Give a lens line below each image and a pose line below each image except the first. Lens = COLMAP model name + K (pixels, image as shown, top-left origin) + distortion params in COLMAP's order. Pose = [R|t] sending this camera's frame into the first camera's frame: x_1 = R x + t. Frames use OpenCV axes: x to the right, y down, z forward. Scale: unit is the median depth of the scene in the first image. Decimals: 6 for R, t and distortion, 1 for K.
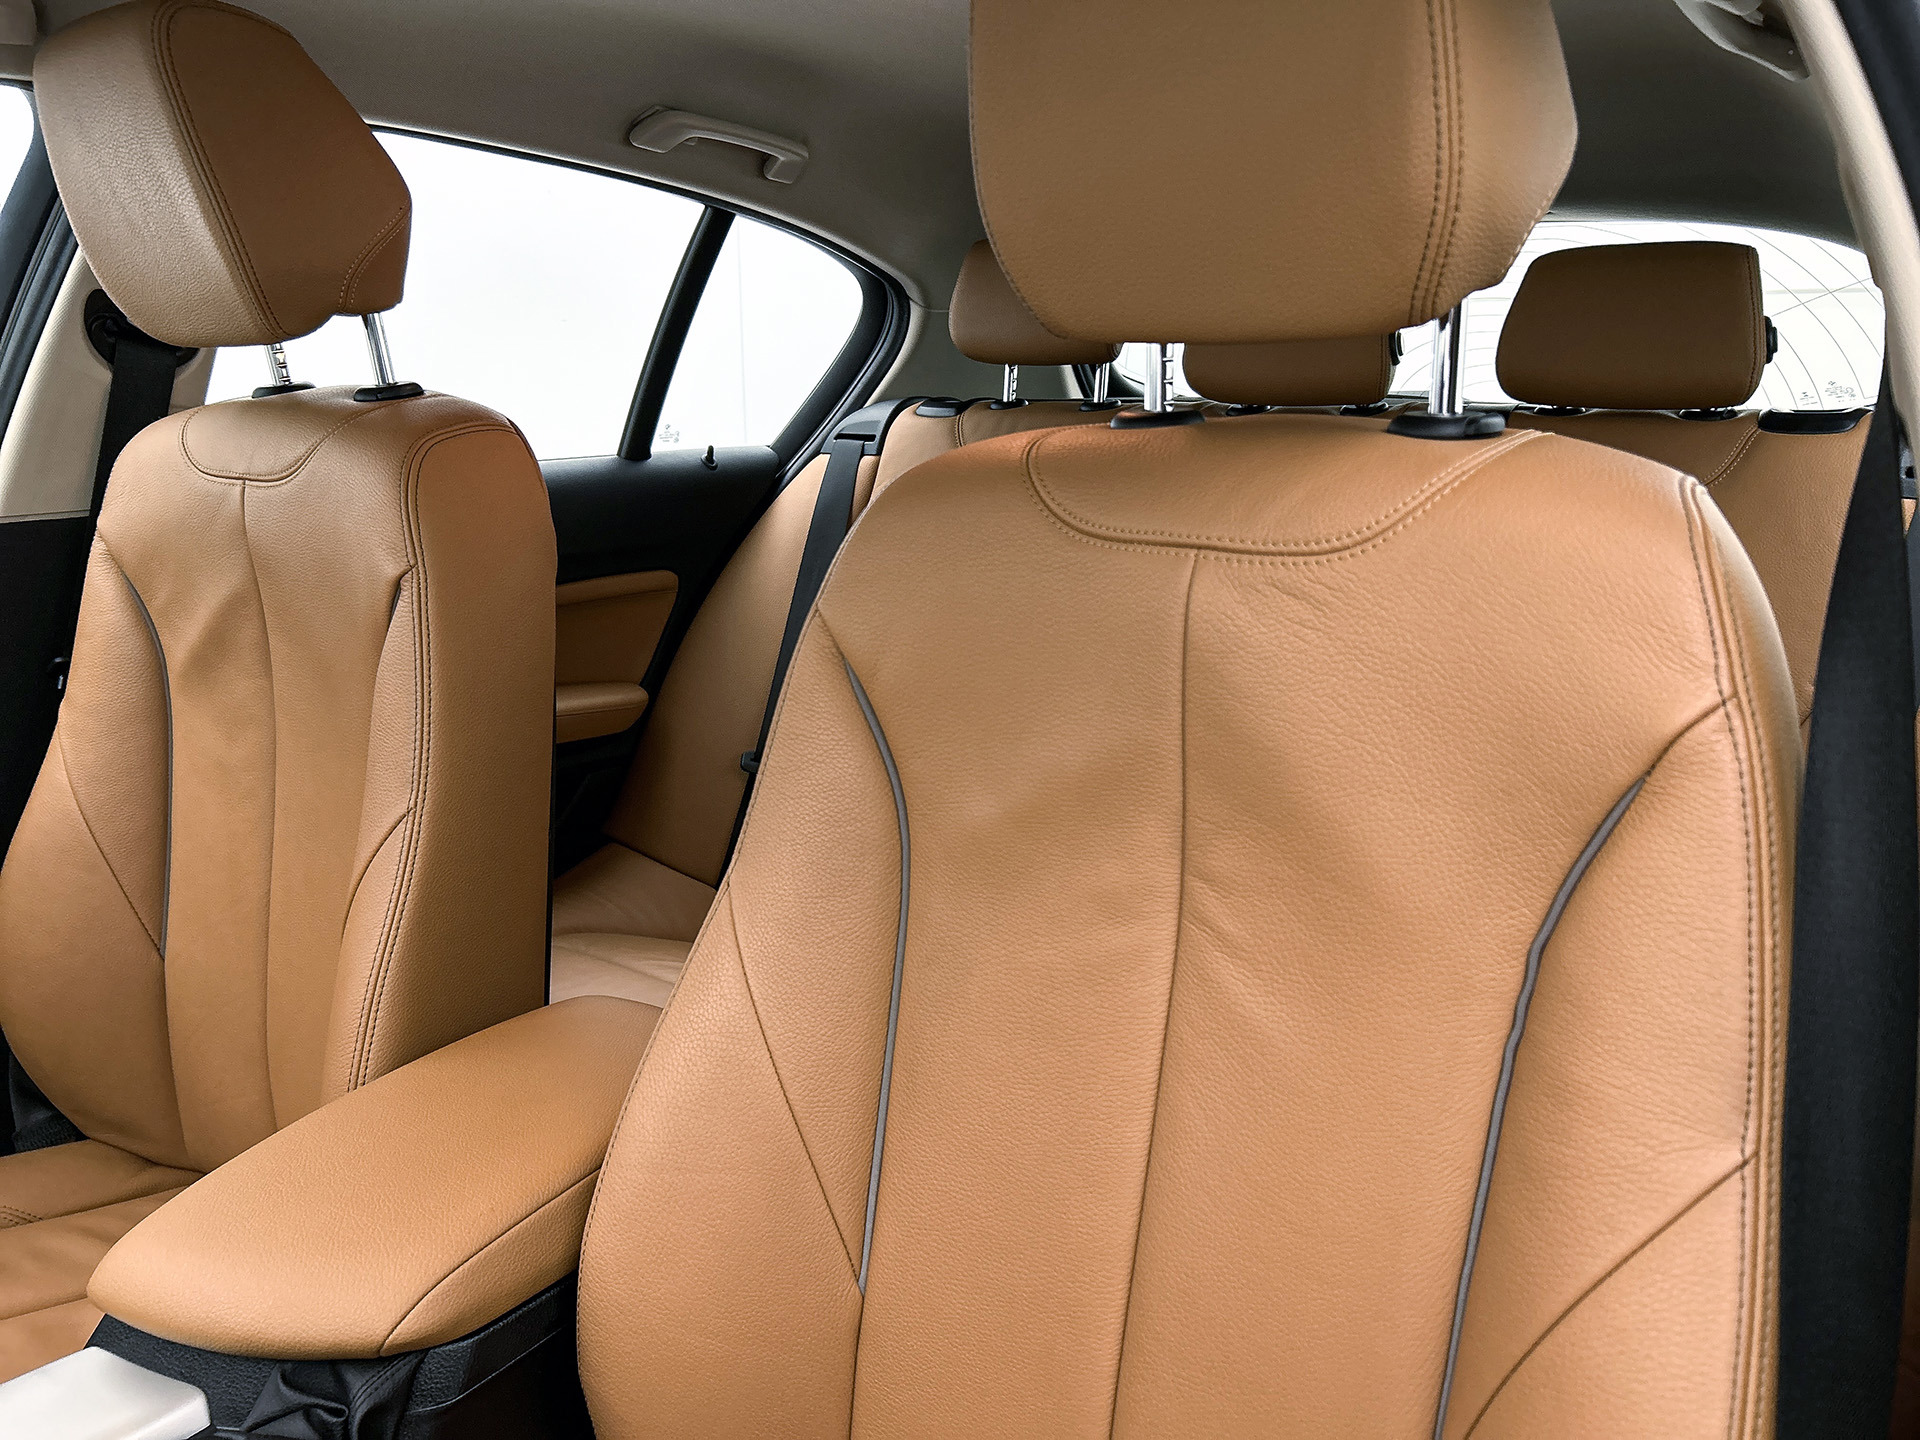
lens RADIAL K [[1489.8, 0, 1010.4], [0, 1489.8, 721.3], [0, 0, 1]] dist [0.046322, -0.043740]
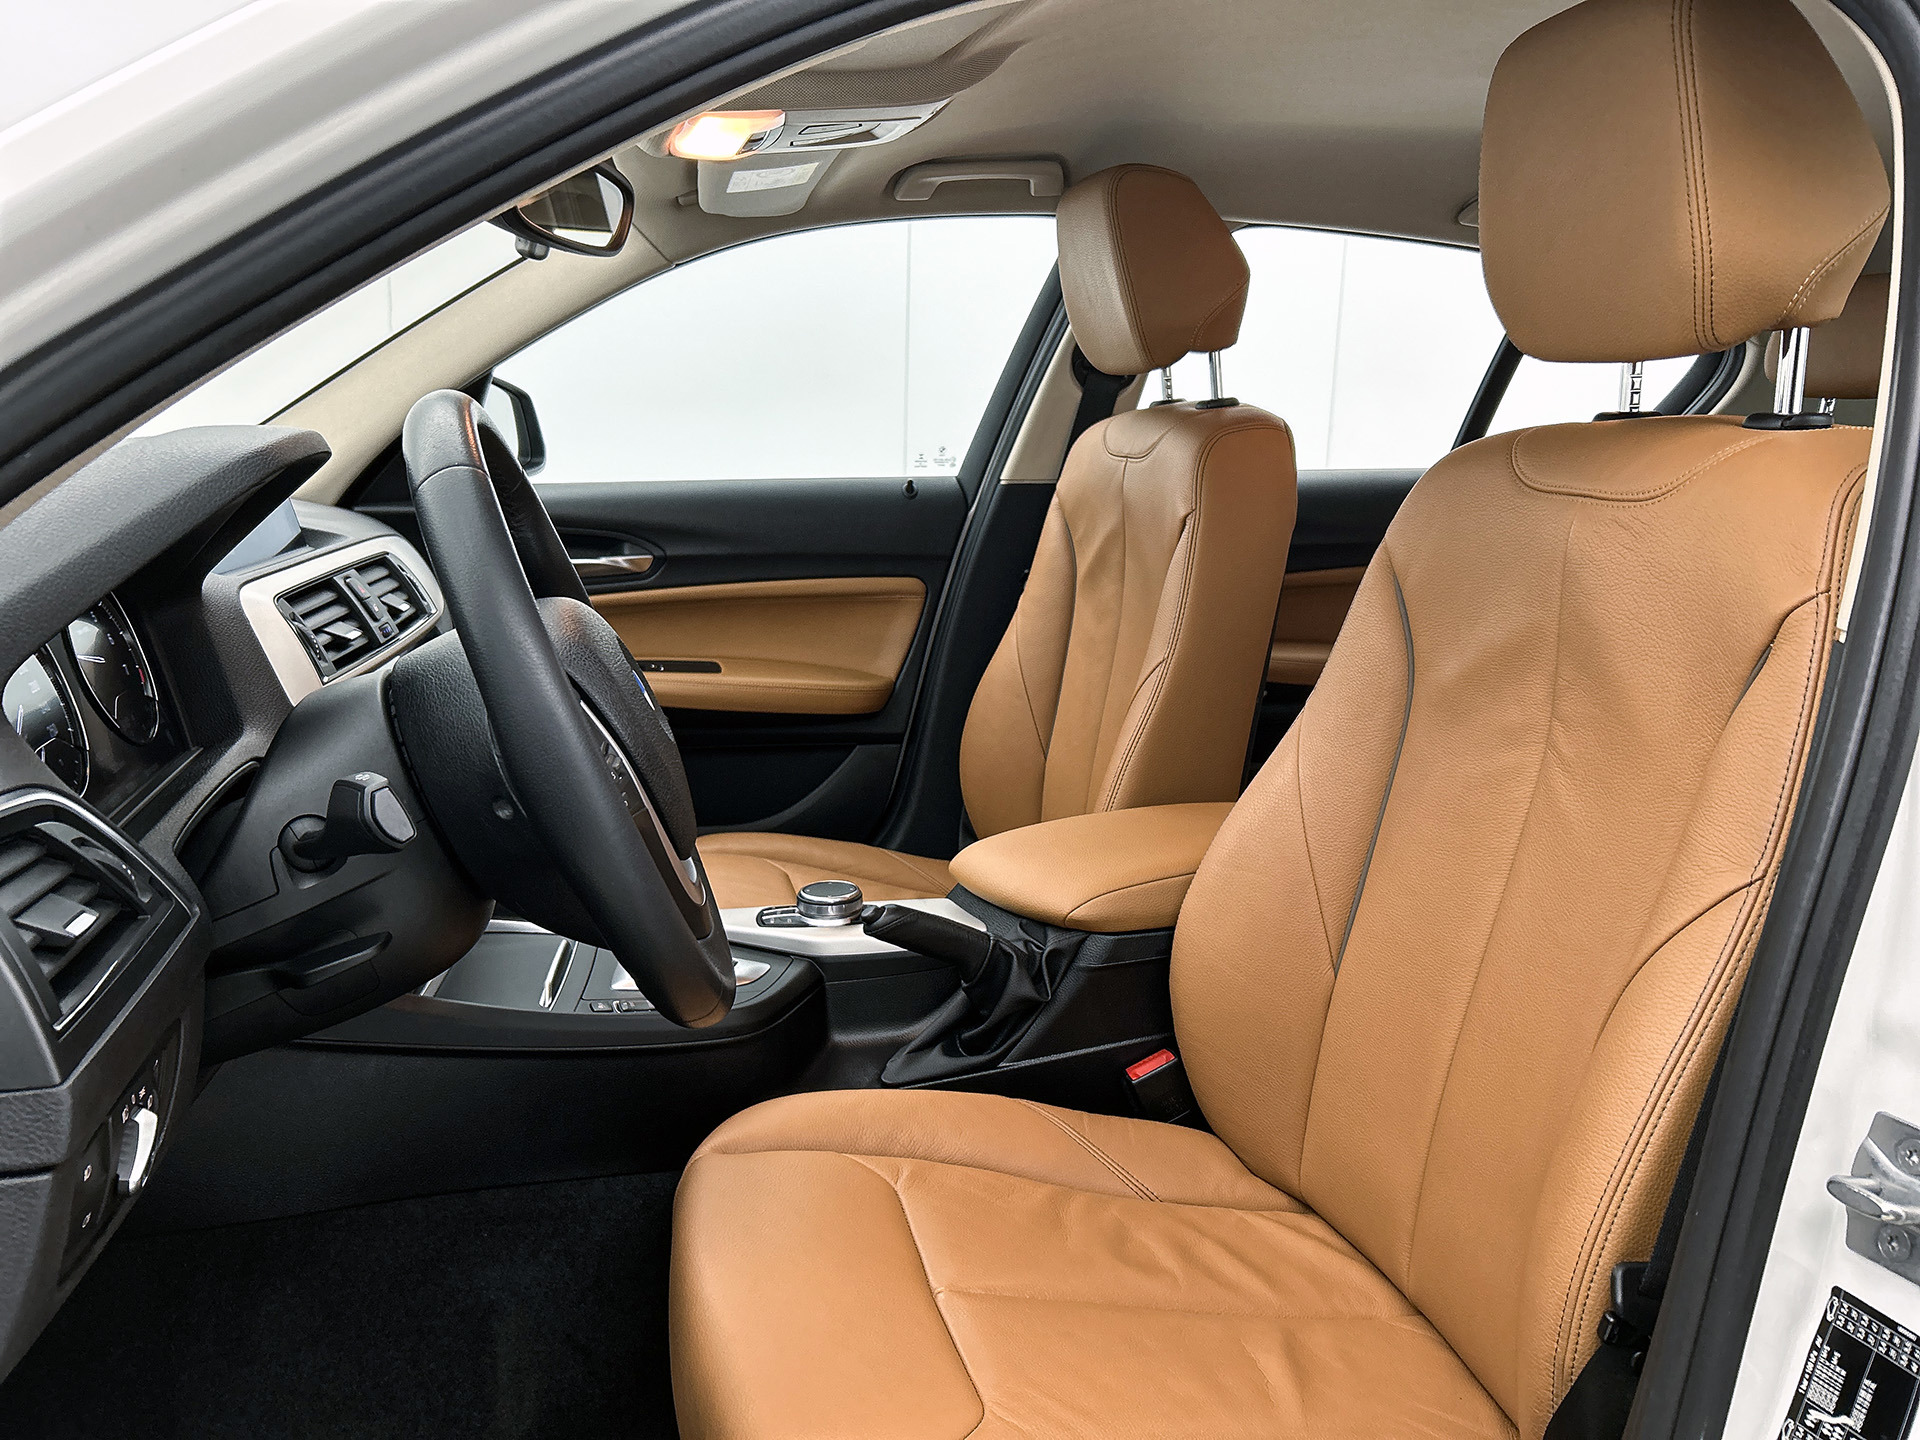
lens RADIAL K [[1489.8, 0, 958.4], [0, 1489.8, 722.9], [0, 0, 1]] dist [0.046322, -0.043740]
pose [[0.780695, 0.145220, -0.607805, 0.361406], [-0.161145, 0.986513, 0.028719, 0.102696], [0.603778, 0.075524, 0.793567, -0.348620]]
